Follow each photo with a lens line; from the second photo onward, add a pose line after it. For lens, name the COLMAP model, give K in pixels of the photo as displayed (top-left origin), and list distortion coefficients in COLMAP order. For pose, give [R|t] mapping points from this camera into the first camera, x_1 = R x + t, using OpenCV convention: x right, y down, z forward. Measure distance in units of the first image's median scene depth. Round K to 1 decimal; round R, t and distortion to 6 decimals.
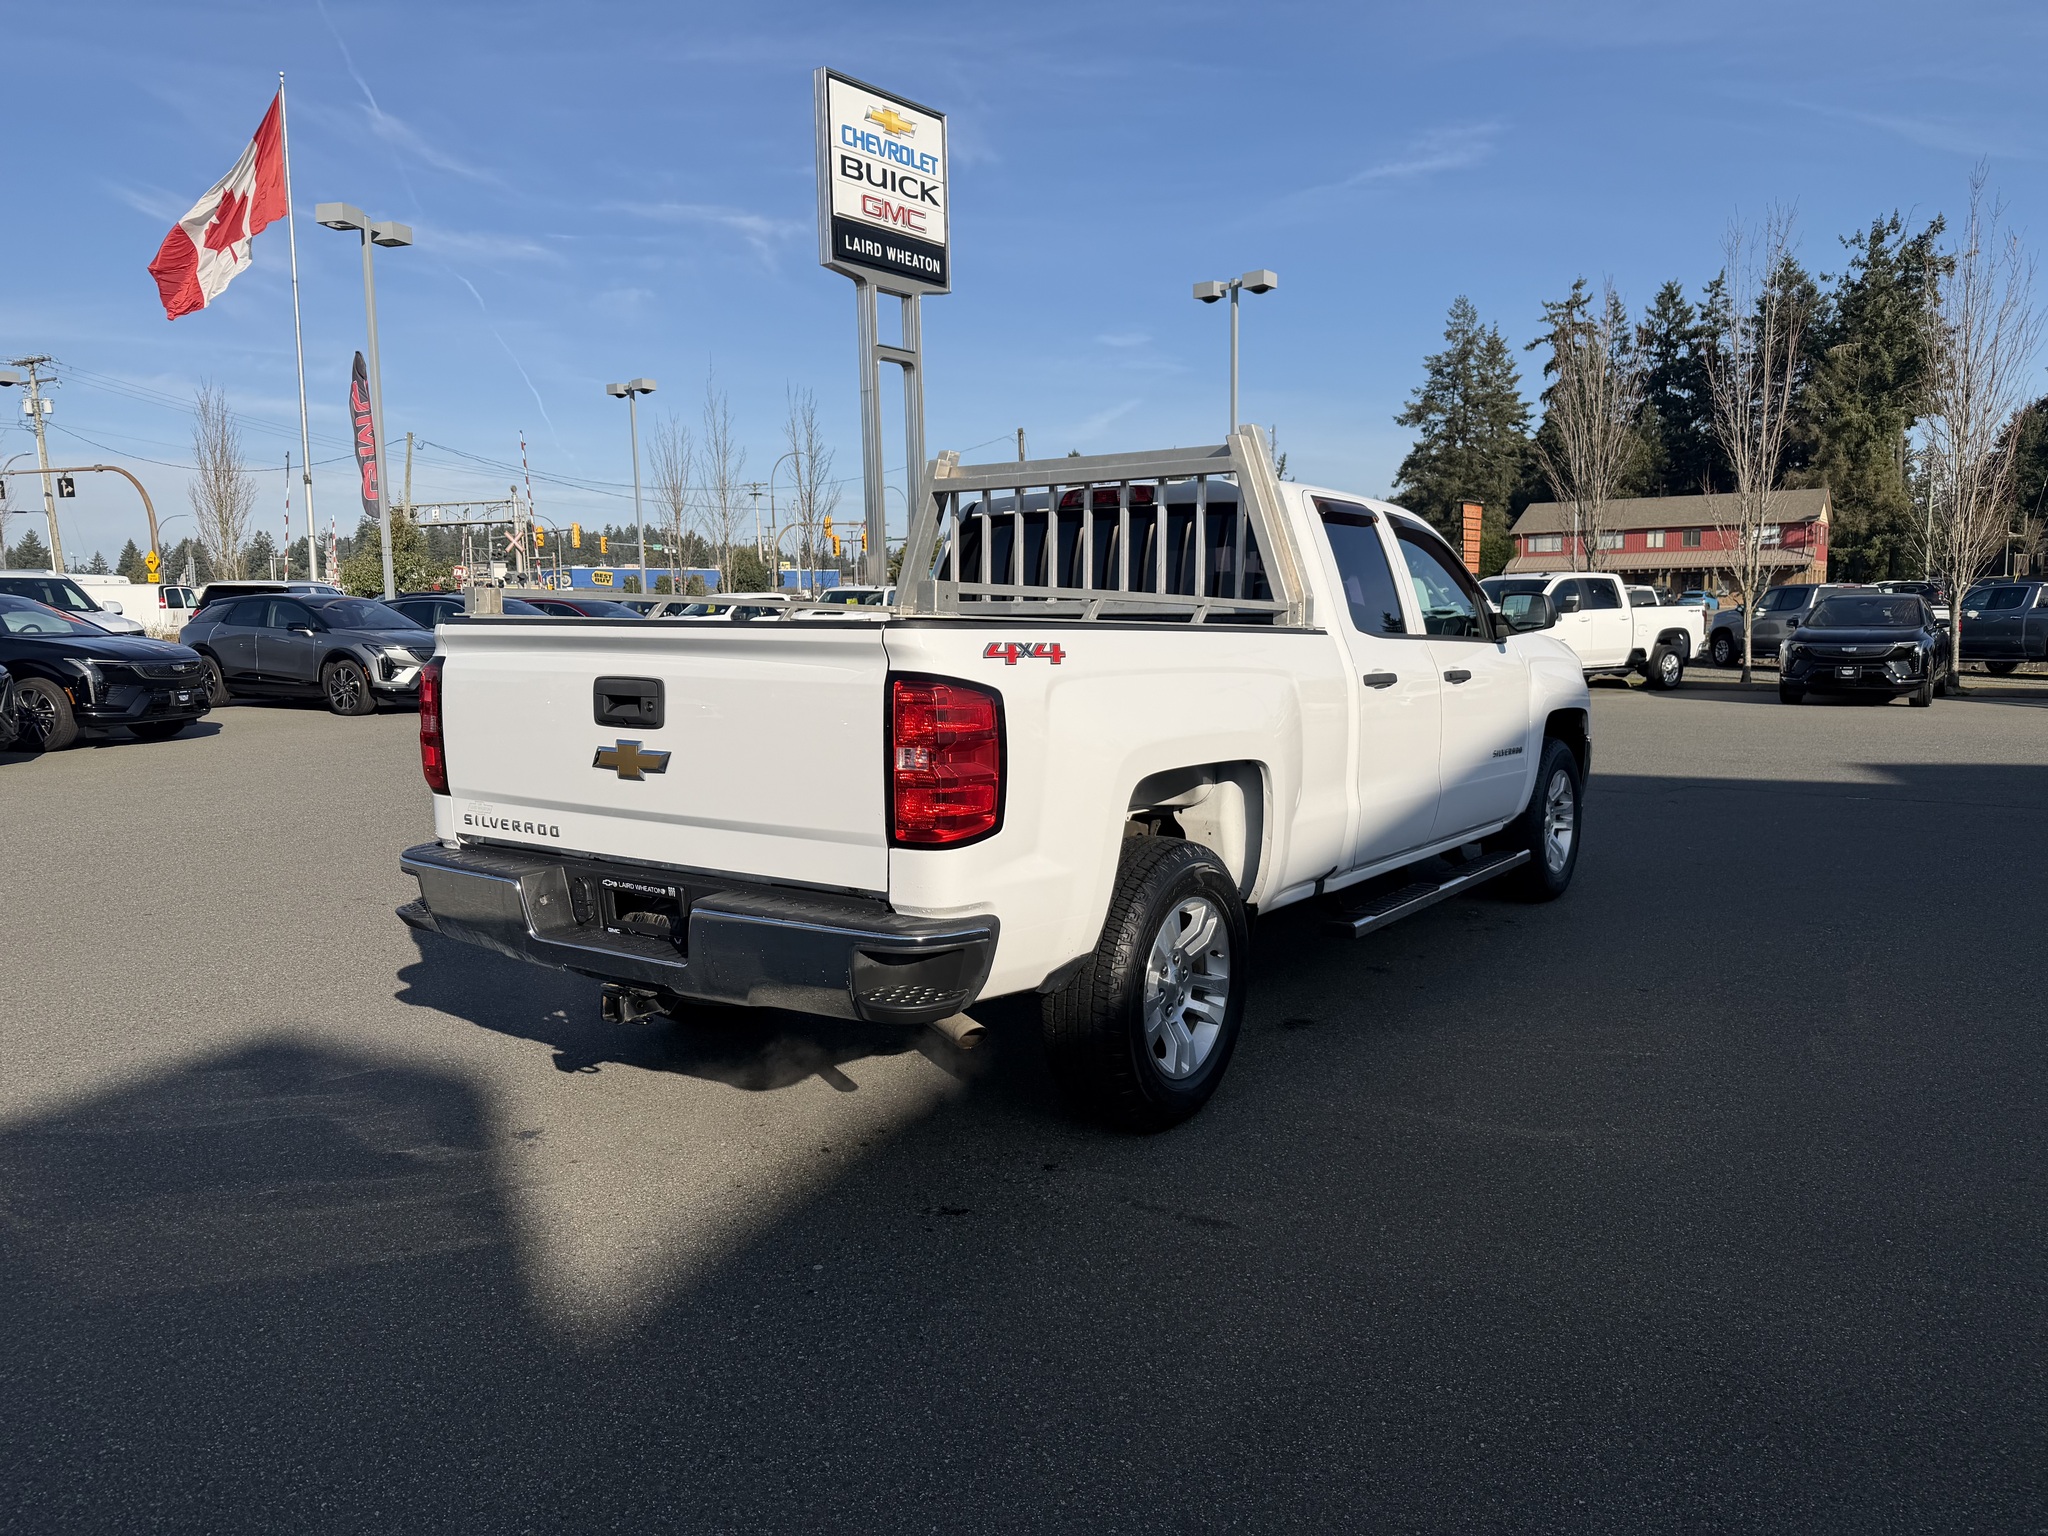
lens RADIAL K [[1459.6, 0, 1024.0], [0, 1459.6, 768.0], [0, 0, 1]] dist [0.054263, -0.069008]
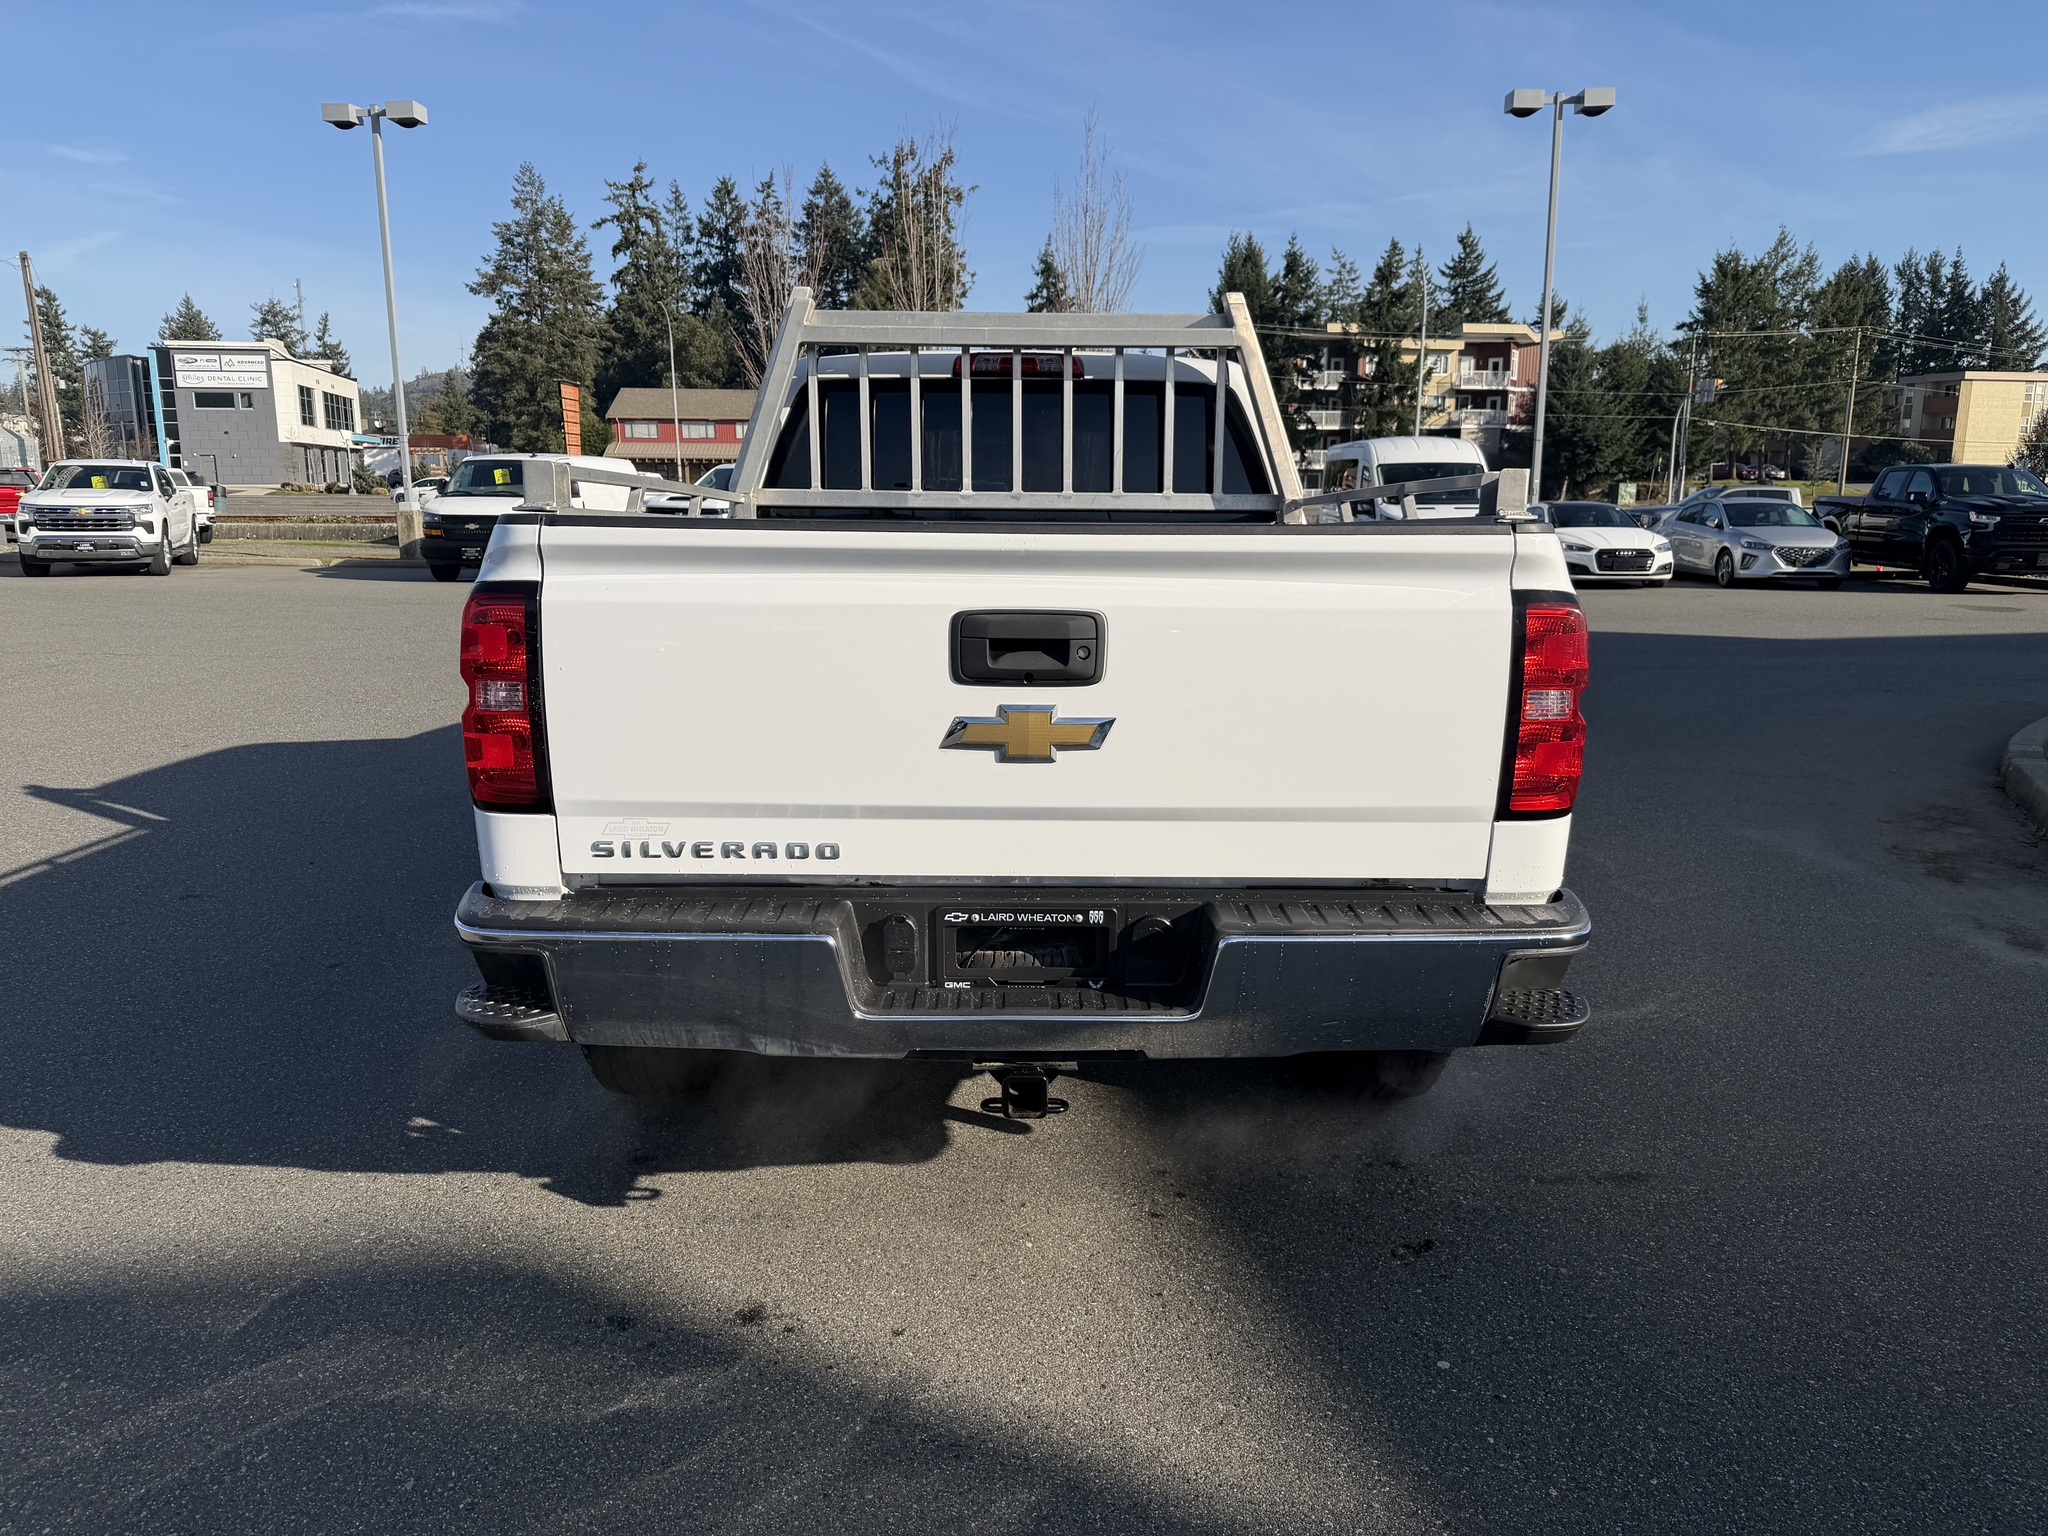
lens RADIAL K [[1460.2, 0, 1024.0], [0, 1460.2, 768.0], [0, 0, 1]] dist [0.008724, 0.004353]
pose [[0.811386, -0.098753, 0.576108, -0.055890], [0.053434, 0.994029, 0.095134, -0.004549], [-0.582063, -0.046407, 0.811818, 0.039168]]
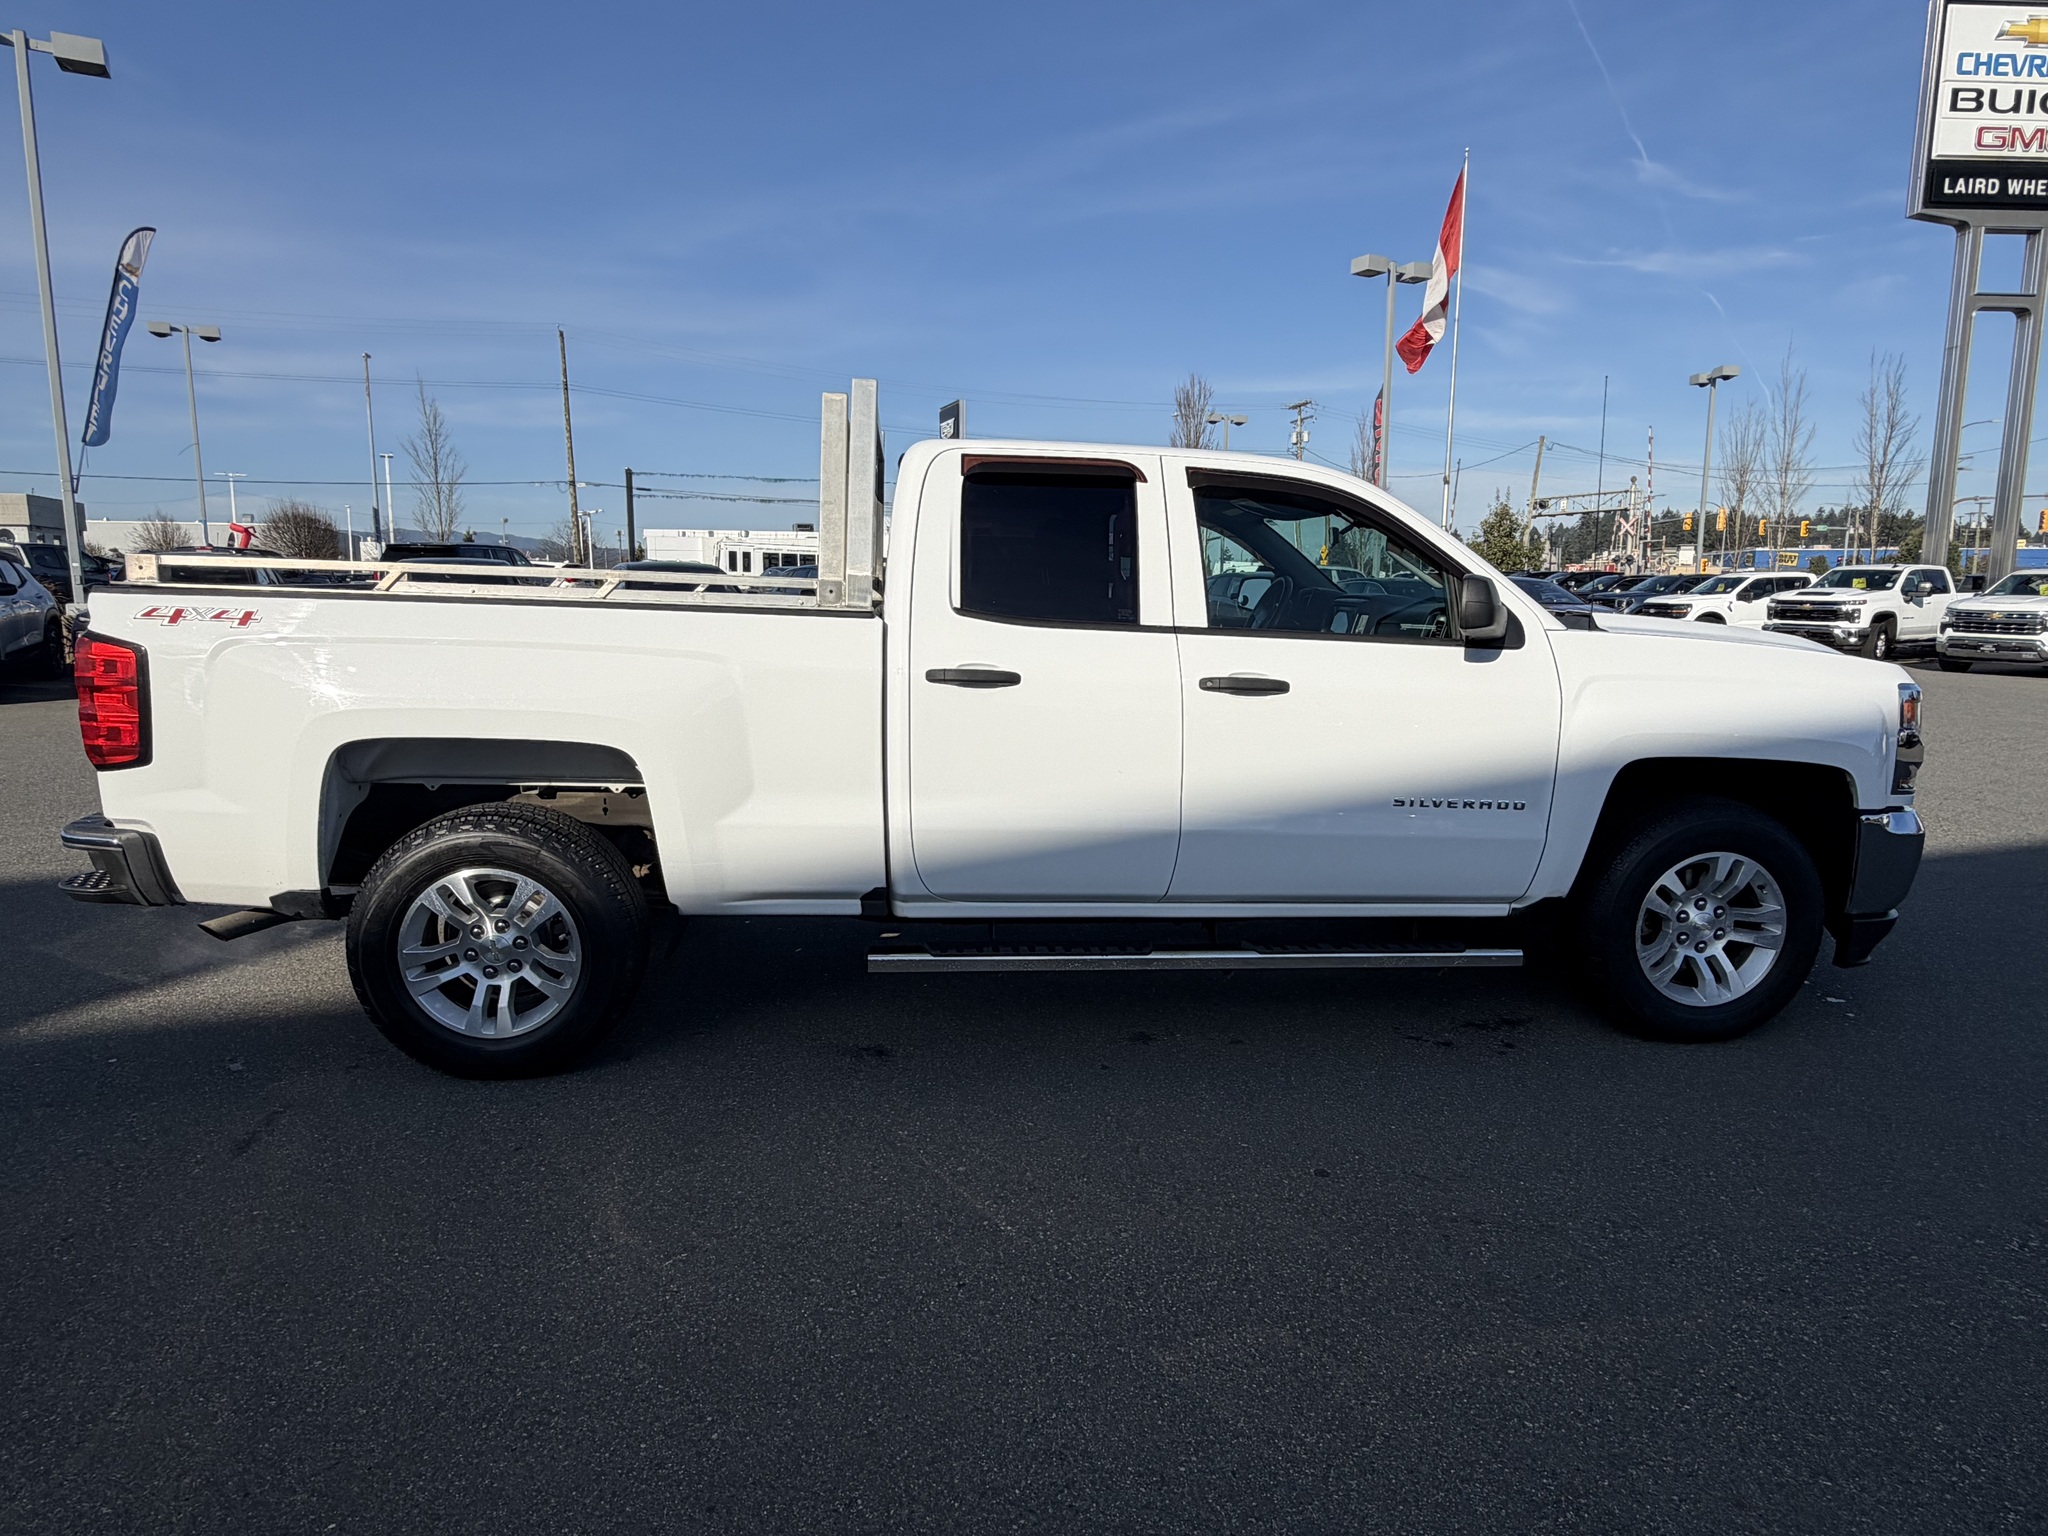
lens RADIAL K [[1199.3, 0, 1024.0], [0, 1199.3, 768.0], [0, 0, 1]] dist [0.016304, -0.000966]
pose [[0.673836, 0.123445, -0.728496, 0.085313], [-0.092402, 0.992284, 0.082676, -0.007431], [0.733081, 0.011604, 0.680043, 0.066658]]
